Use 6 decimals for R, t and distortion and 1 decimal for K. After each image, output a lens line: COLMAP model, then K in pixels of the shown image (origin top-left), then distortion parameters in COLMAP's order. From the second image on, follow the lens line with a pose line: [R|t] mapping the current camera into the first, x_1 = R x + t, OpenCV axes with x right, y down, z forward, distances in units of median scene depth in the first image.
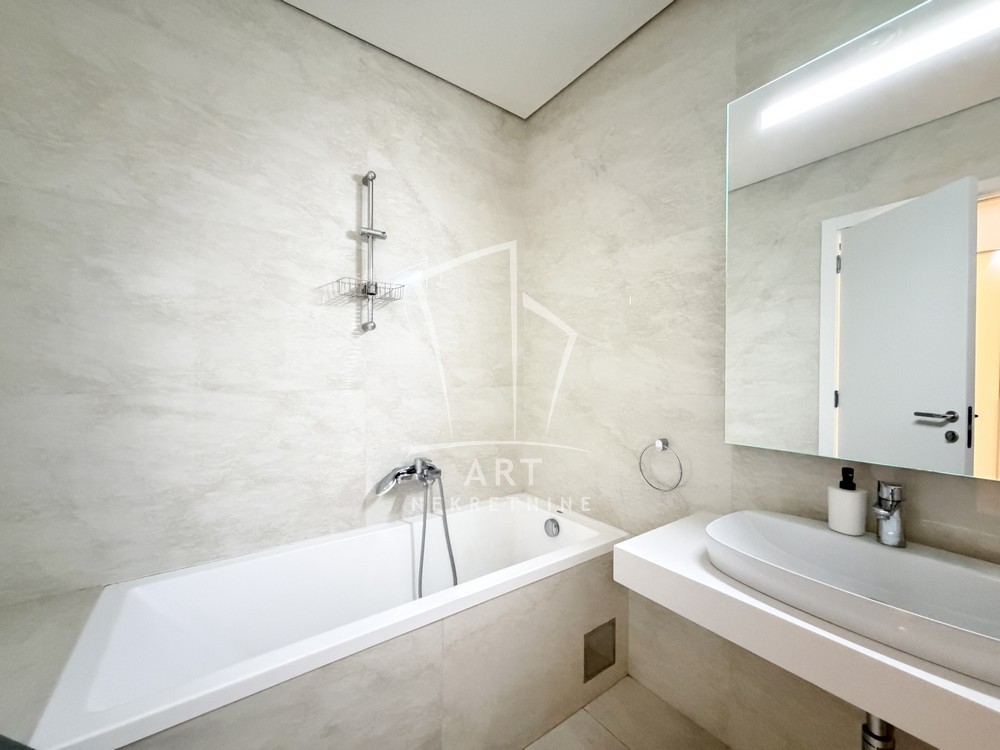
lens RADIAL K [[398.6, 0, 501.2], [0, 398.6, 379.3], [0, 0, 1]] dist [0.001284, -0.000107]
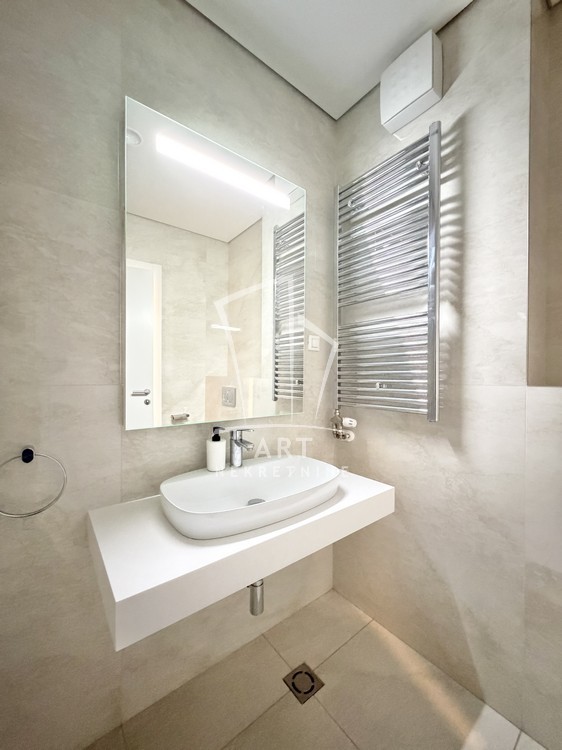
lens RADIAL K [[299.0, 0, 281.0], [0, 299.0, 375.0], [0, 0, 1]] dist [0.001284, -0.000107]
pose [[-0.034431, -0.014482, 0.999302, -0.287082], [0.000685, 0.999894, 0.014514, 0.007328], [-0.999407, 0.001184, -0.034418, 0.817501]]
